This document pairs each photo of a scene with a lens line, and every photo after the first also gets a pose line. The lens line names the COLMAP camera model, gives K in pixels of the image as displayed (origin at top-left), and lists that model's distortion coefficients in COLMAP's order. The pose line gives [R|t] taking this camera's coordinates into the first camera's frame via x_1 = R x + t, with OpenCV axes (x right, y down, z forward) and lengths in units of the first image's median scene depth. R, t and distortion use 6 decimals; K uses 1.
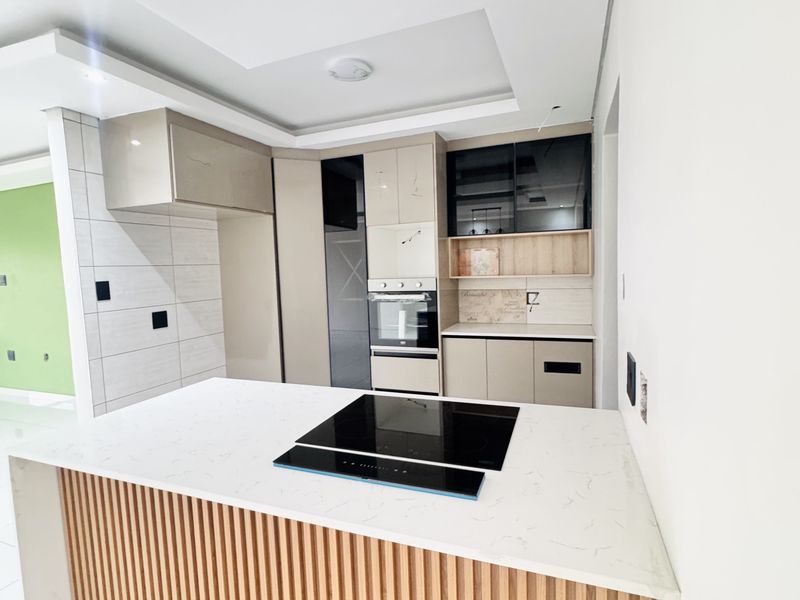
lens RADIAL K [[429.8, 0, 400.0], [0, 429.8, 300.0], [0, 0, 1]] dist [0.000399, 0.000575]
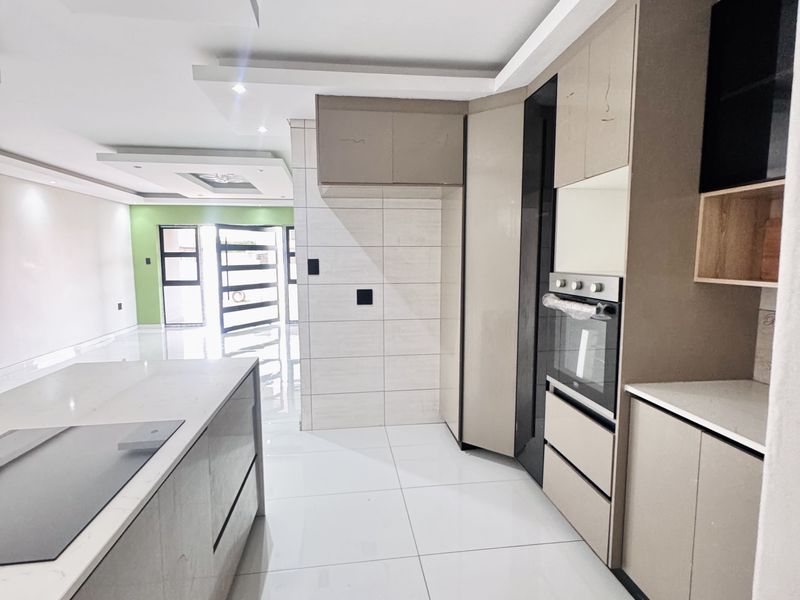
lens RADIAL K [[429.8, 0, 400.0], [0, 429.8, 300.0], [0, 0, 1]] dist [0.000399, 0.000575]
pose [[0.485938, 0.120390, -0.865662, 0.387005], [-0.085711, 0.992257, 0.089883, -0.046825], [0.869781, 0.030519, 0.492494, 0.504526]]
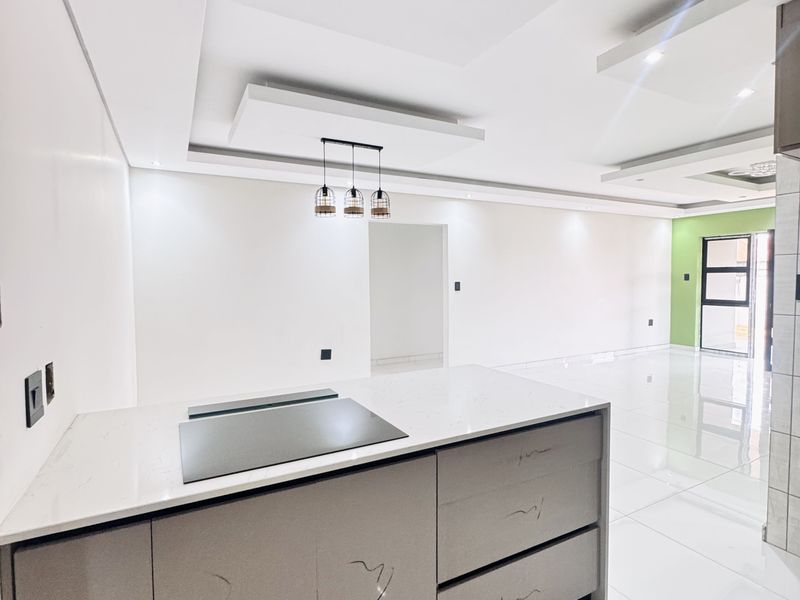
lens RADIAL K [[429.8, 0, 400.0], [0, 429.8, 300.0], [0, 0, 1]] dist [0.000399, 0.000575]
pose [[-0.641682, 0.081828, -0.762593, 0.253893], [-0.035808, 0.990012, 0.136361, -0.060688], [0.766135, 0.114807, -0.632342, 0.758380]]
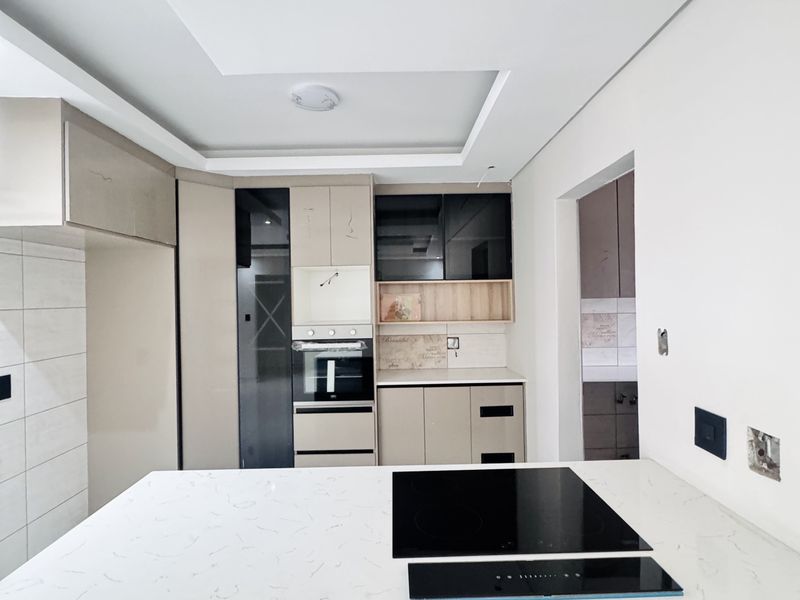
lens RADIAL K [[429.8, 0, 400.0], [0, 429.8, 300.0], [0, 0, 1]] dist [0.000399, 0.000575]
pose [[0.925581, 0.015320, 0.378239, -0.209777], [0.017269, 0.996432, -0.082617, -0.025529], [-0.378155, 0.083000, 0.922014, 0.099096]]
